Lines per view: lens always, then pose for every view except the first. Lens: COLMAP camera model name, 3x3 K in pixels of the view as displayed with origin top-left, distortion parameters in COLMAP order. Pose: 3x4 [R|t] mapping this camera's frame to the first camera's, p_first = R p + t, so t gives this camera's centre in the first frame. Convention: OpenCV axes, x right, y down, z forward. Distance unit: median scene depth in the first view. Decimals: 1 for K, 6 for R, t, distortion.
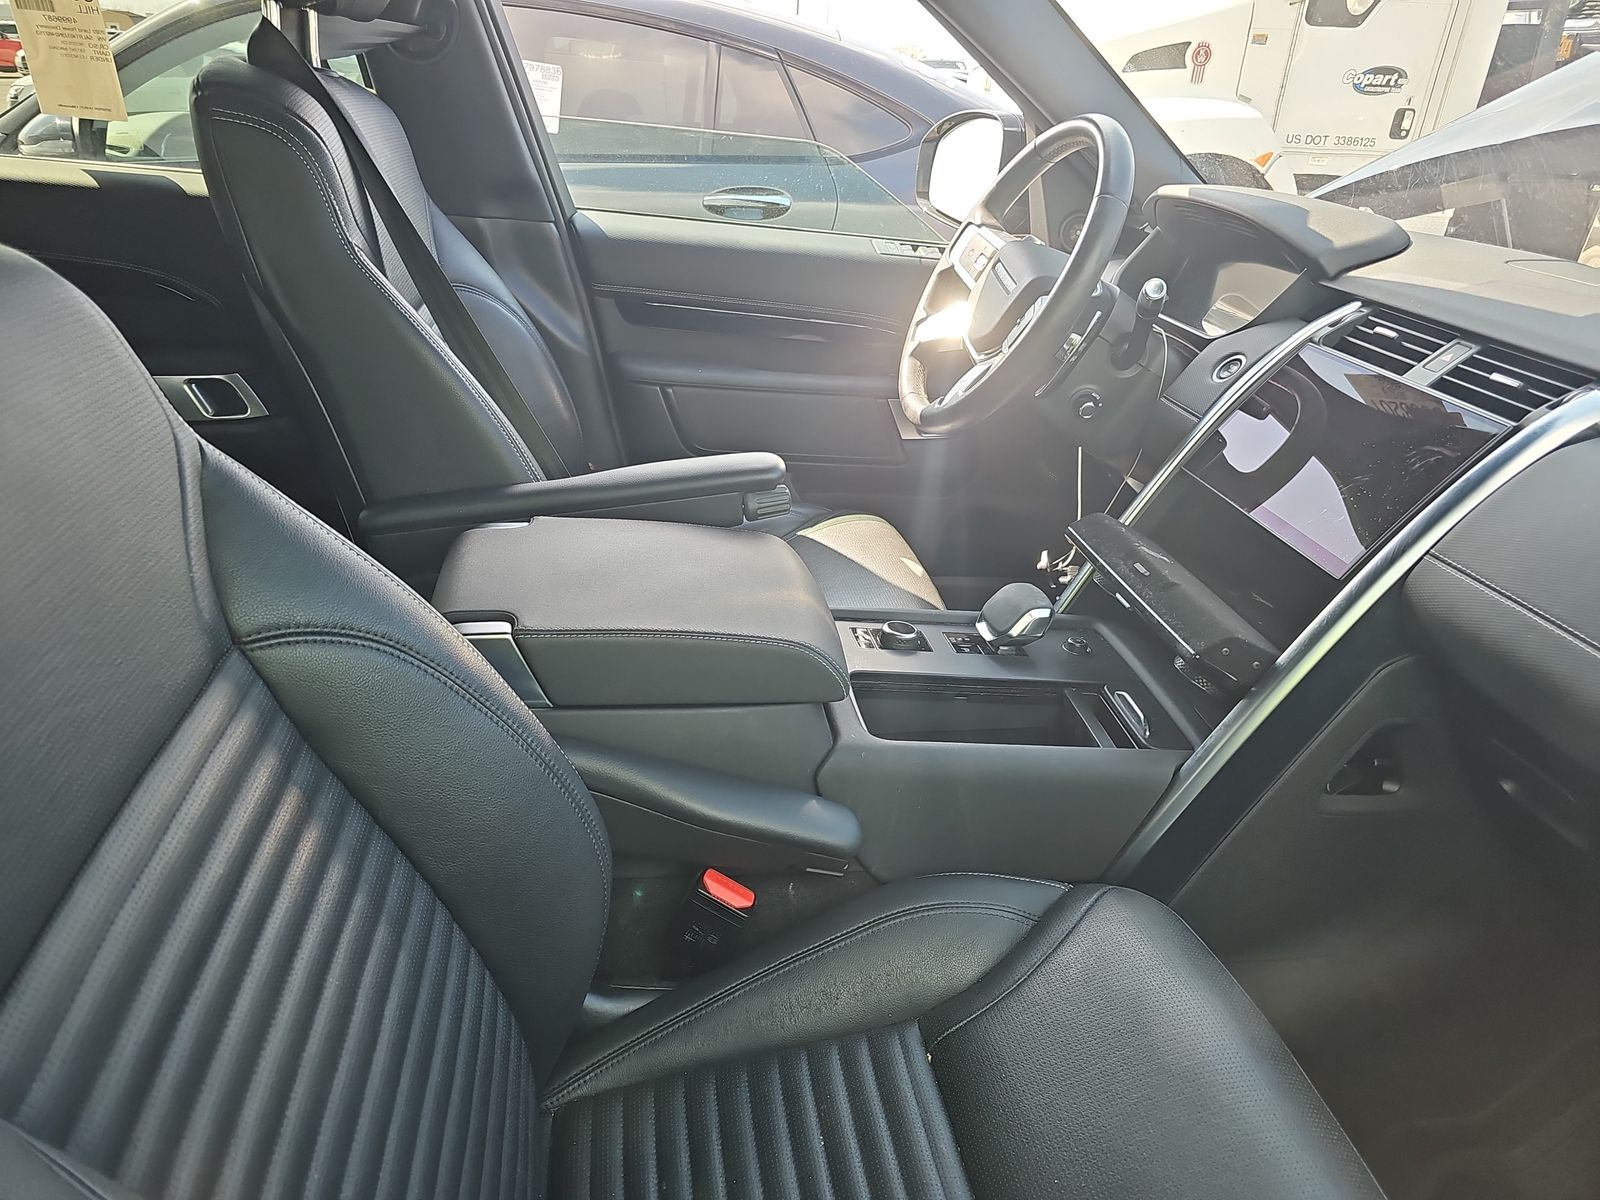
lens RADIAL K [[1096.7, 0, 810.9], [0, 1096.7, 602.0], [0, 0, 1]] dist [0.054784, -0.077247]
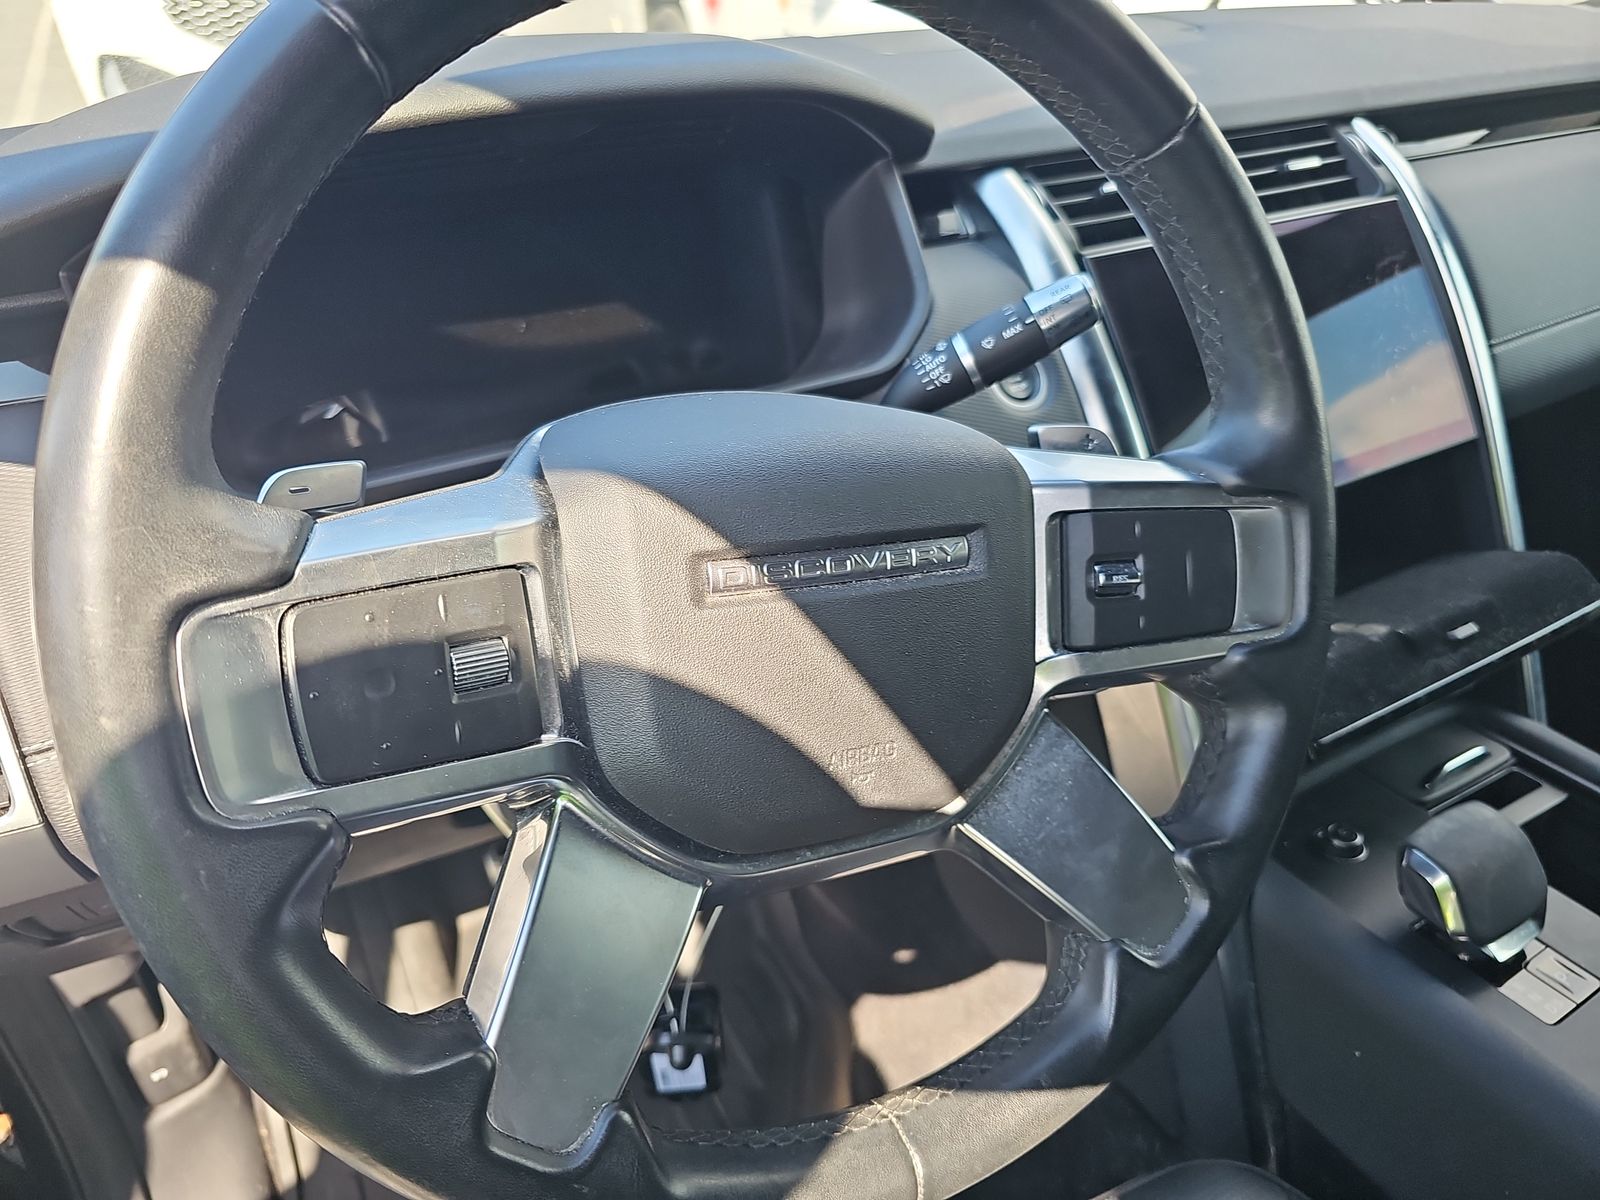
lens RADIAL K [[1096.7, 0, 810.9], [0, 1096.7, 602.0], [0, 0, 1]] dist [0.054784, -0.077247]
pose [[-0.367741, -0.544700, 0.753704, -0.018412], [0.386466, 0.647672, 0.656632, -0.623206], [-0.845820, 0.532751, -0.027667, 1.411723]]
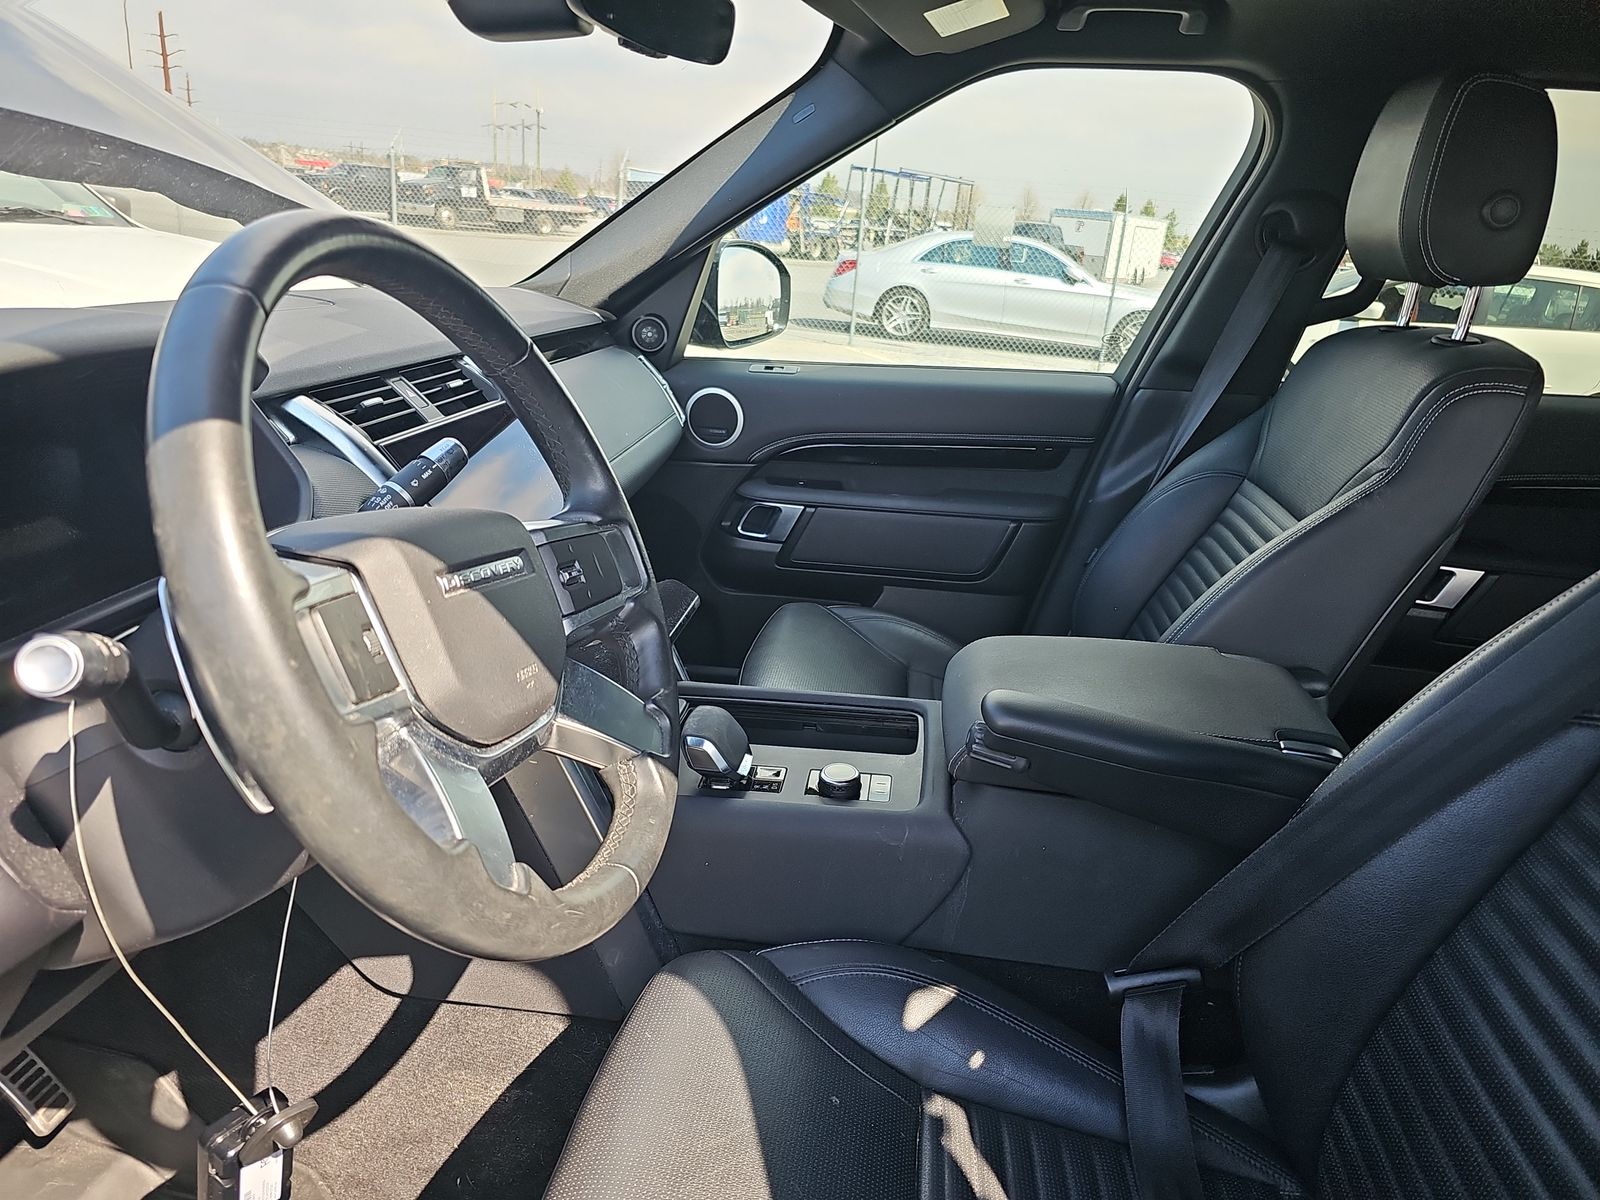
lens RADIAL K [[1096.7, 0, 810.9], [0, 1096.7, 602.0], [0, 0, 1]] dist [0.054784, -0.077247]
pose [[-0.951994, -0.199657, 0.232045, -0.086133], [0.018768, 0.718532, 0.695241, -0.830230], [-0.305541, 0.666220, -0.680291, 1.780359]]
